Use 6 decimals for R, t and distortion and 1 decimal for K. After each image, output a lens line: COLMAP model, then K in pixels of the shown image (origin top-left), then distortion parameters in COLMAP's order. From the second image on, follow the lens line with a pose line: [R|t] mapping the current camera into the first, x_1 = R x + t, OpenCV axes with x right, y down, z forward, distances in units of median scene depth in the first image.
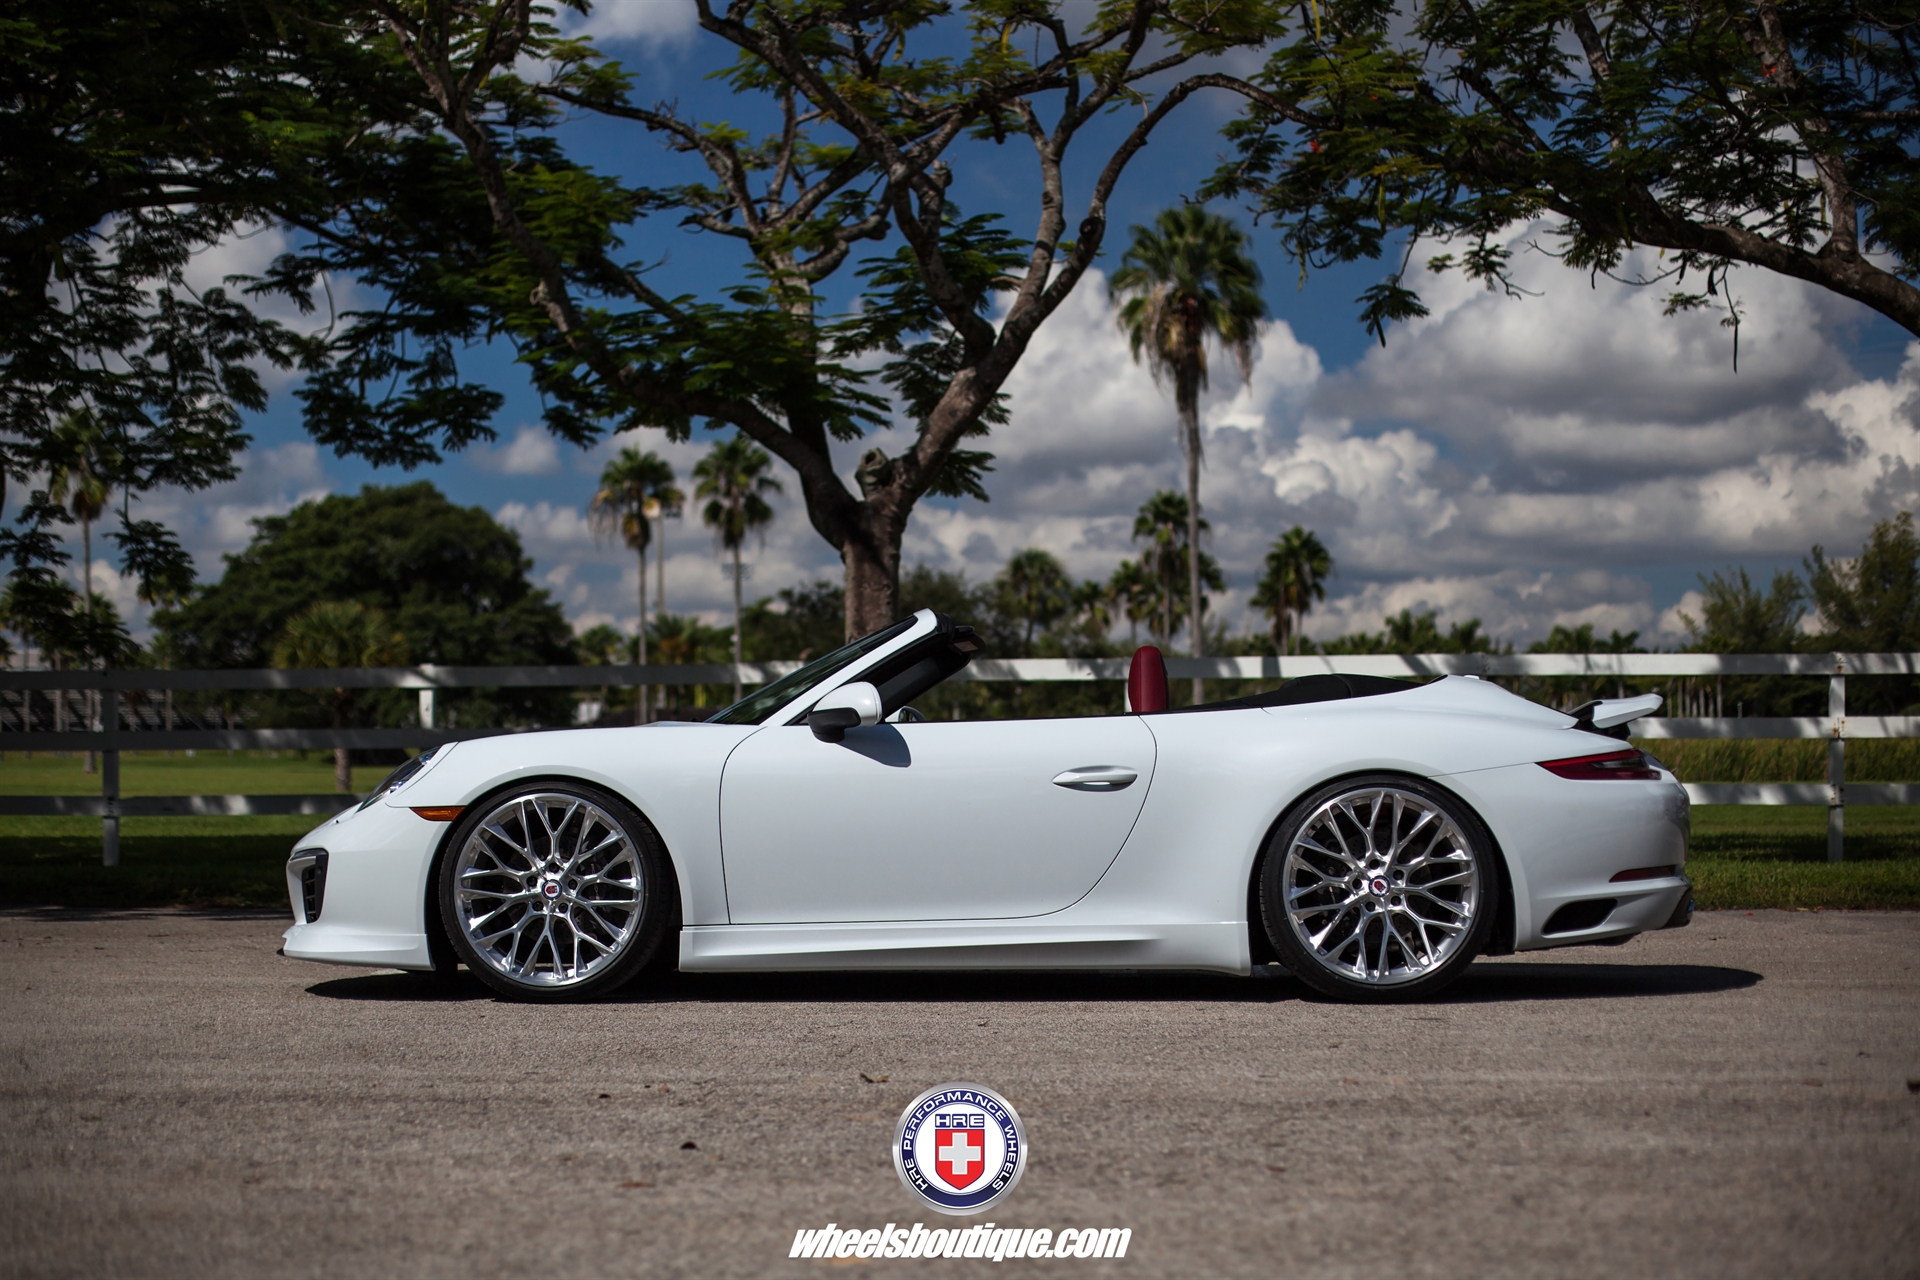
lens RADIAL K [[2797.0, 0, 985.4], [0, 2797.0, 638.9], [0, 0, 1]] dist [-0.120308, 0.030729]
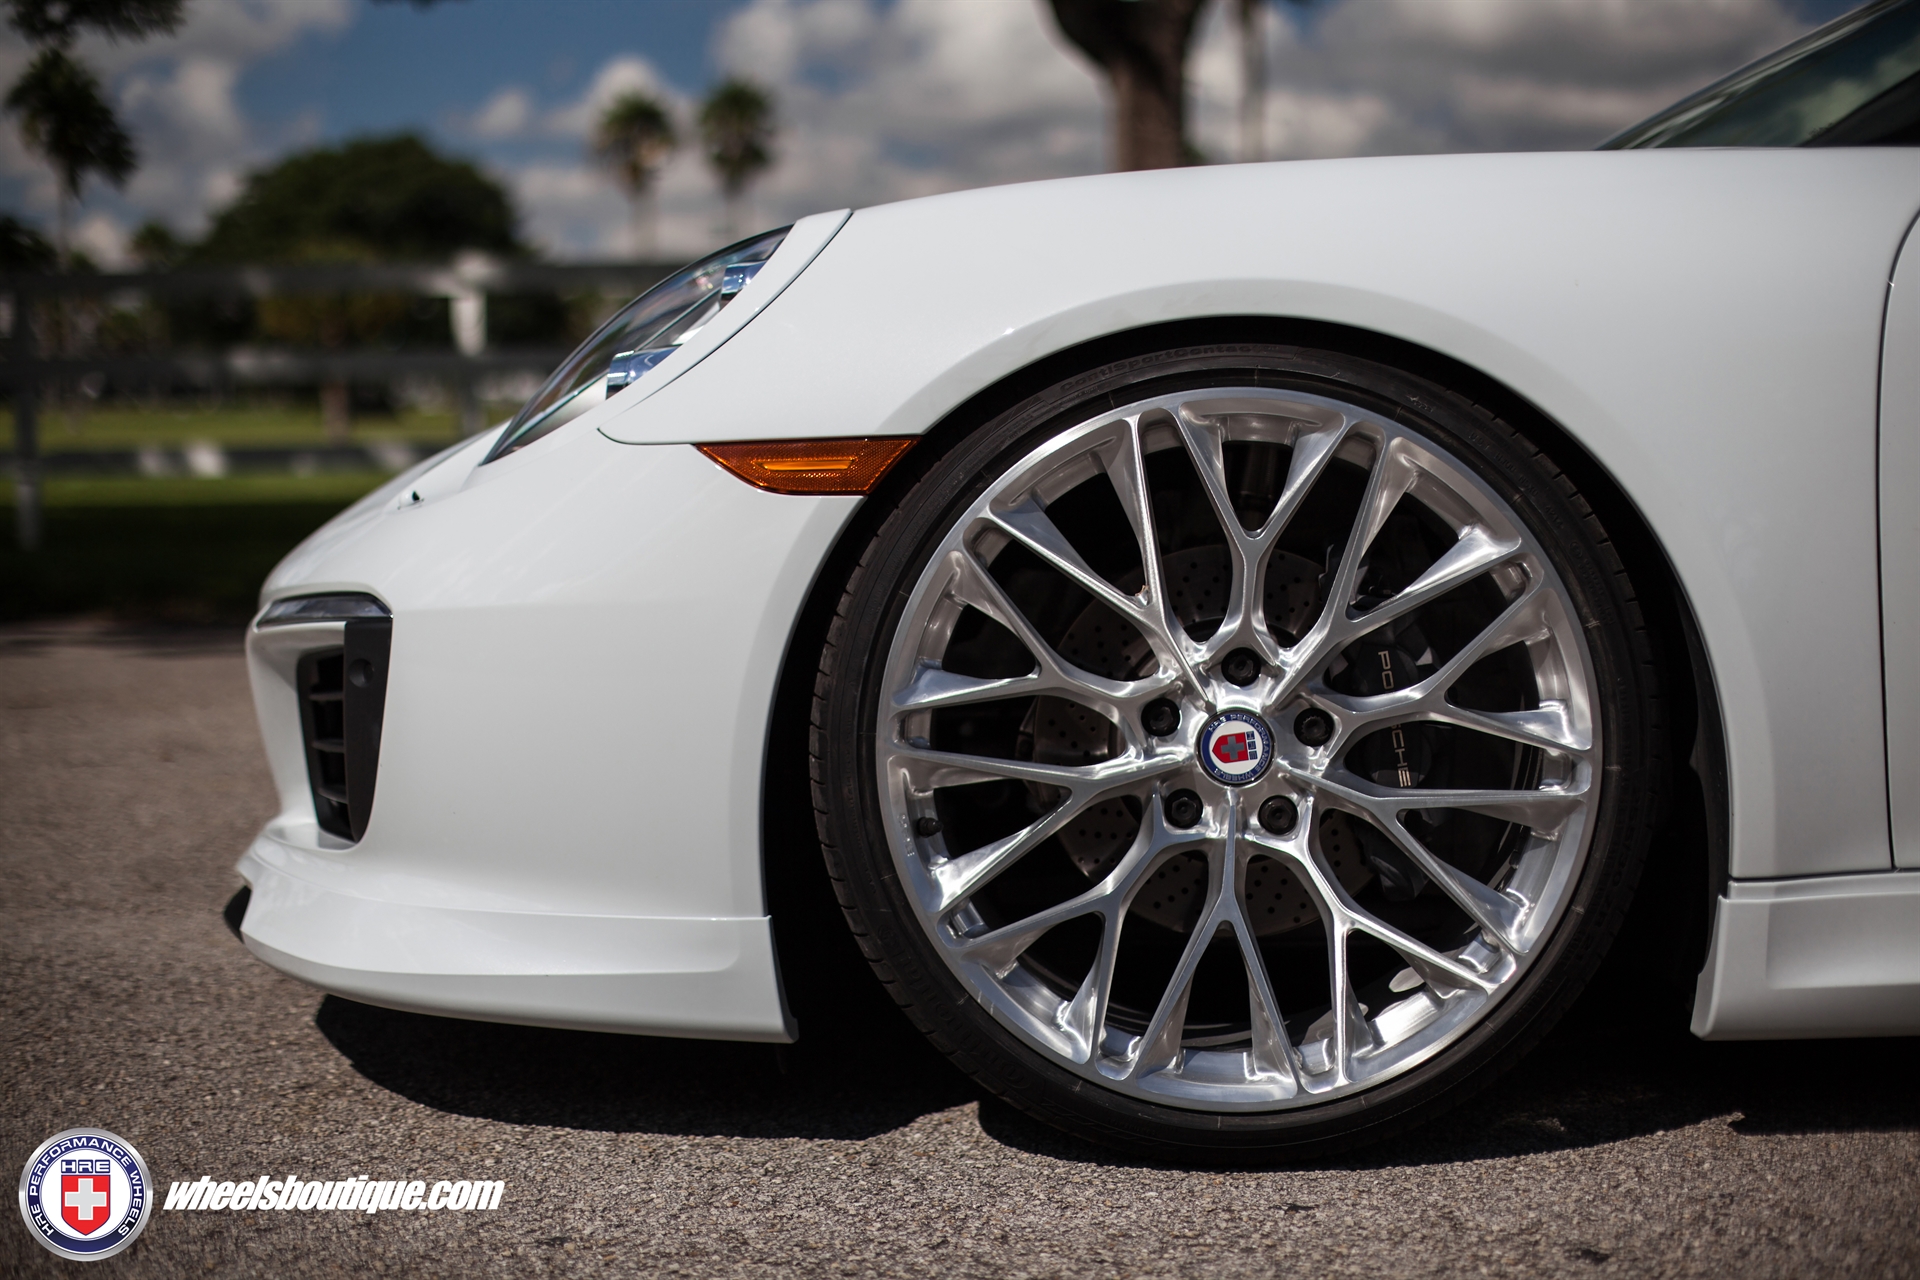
lens RADIAL K [[2705.8, 0, 1006.7], [0, 2705.8, 637.7], [0, 0, 1]] dist [-0.115340, 0.051718]
pose [[0.999833, -0.002851, 0.018060, -0.086020], [0.000578, 0.992201, 0.124646, 0.022040], [-0.018275, -0.124614, 0.992037, 0.349813]]
